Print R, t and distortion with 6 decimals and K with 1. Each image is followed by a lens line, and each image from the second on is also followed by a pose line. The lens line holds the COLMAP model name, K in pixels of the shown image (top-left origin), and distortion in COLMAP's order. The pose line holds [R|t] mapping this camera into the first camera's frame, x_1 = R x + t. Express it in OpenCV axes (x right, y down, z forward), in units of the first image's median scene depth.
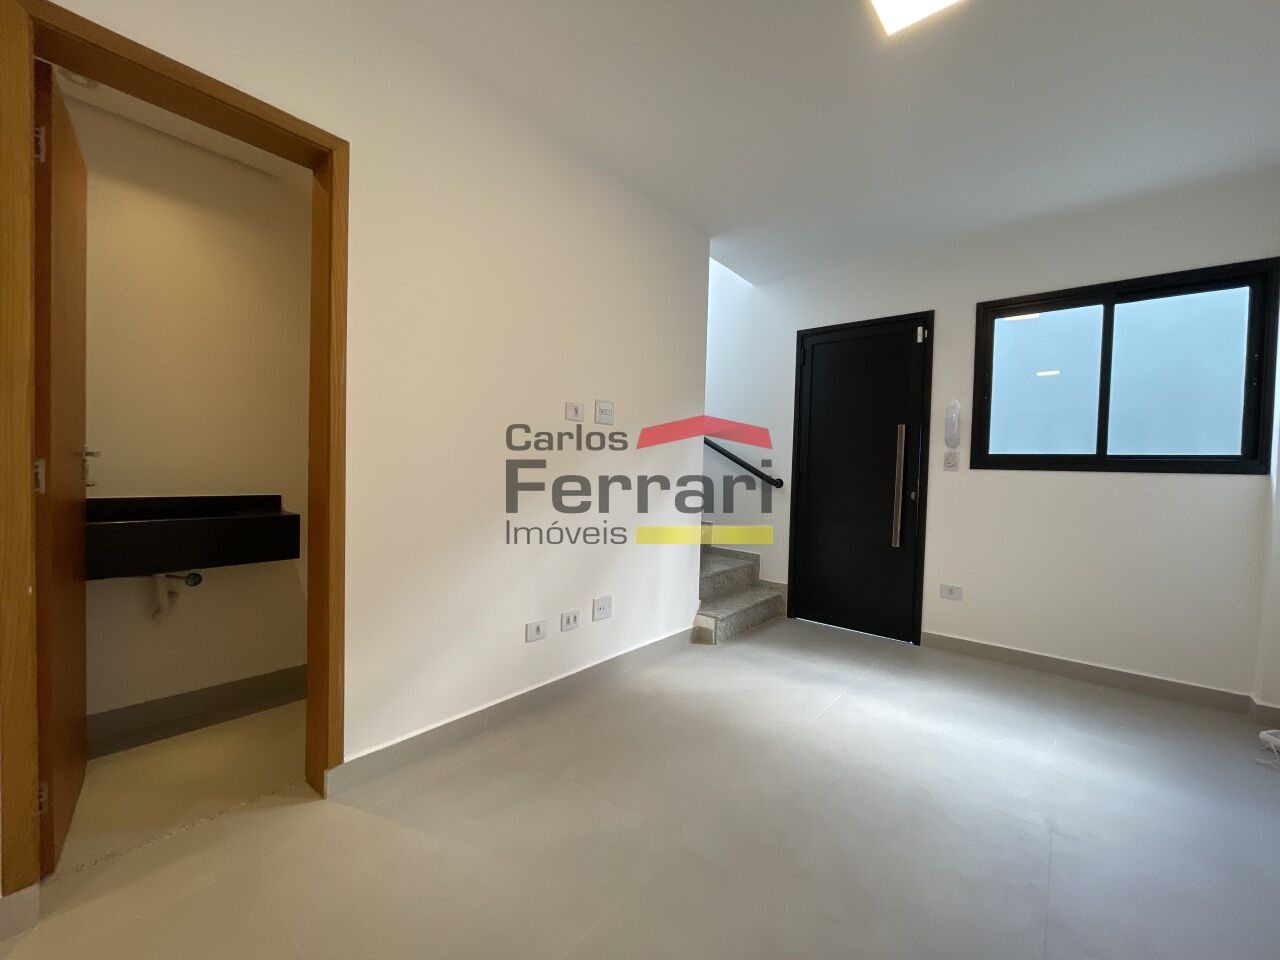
lens RADIAL K [[530.4, 0, 641.1], [0, 530.4, 476.8], [0, 0, 1]] dist [0.000331, 0.005121]
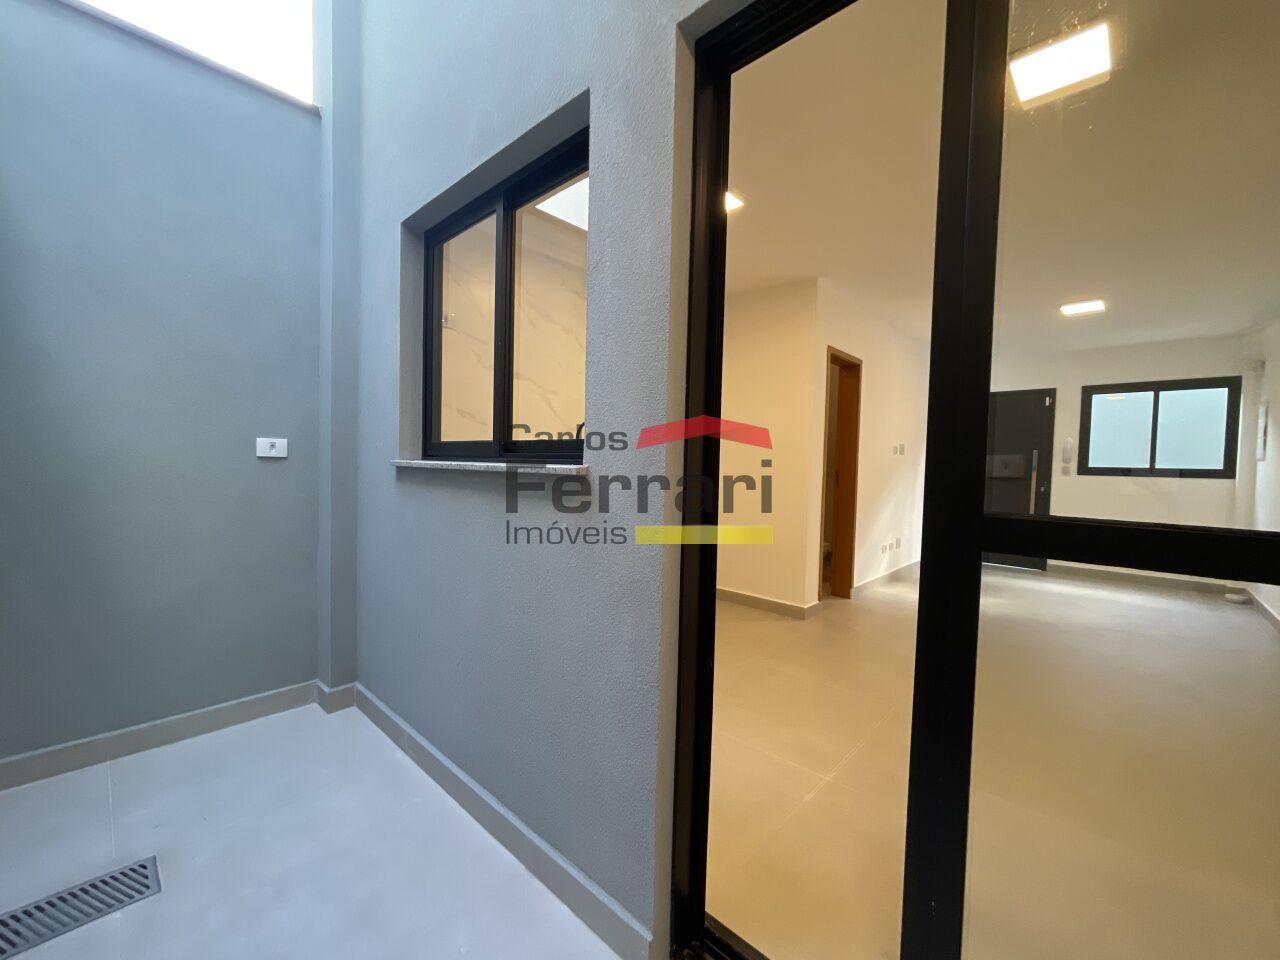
lens RADIAL K [[516.3, 0, 640.0], [0, 516.3, 480.0], [0, 0, 1]] dist [0.001333, 0.000380]
pose [[0.997676, -0.000421, -0.068128, -0.787576], [0.001198, 0.999935, 0.011364, -0.019764], [0.068119, -0.011419, 0.997612, -0.913796]]
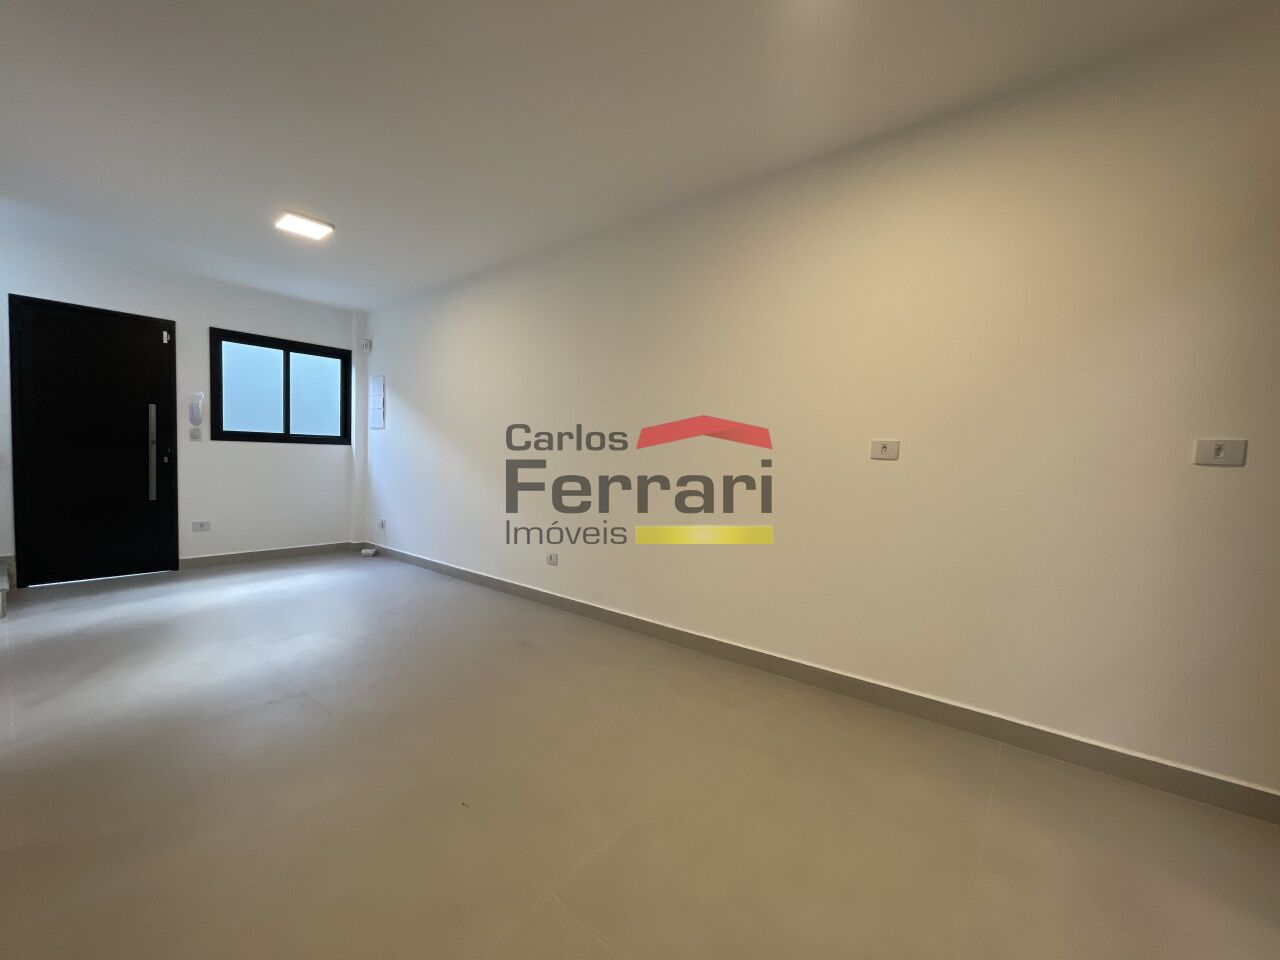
lens RADIAL K [[516.3, 0, 640.0], [0, 516.3, 480.0], [0, 0, 1]] dist [0.001333, 0.000380]
pose [[-0.016315, -0.070437, 0.997383, -0.832546], [-0.007332, 0.997497, 0.070325, -0.014225], [-0.999840, -0.006166, -0.016791, -0.163277]]
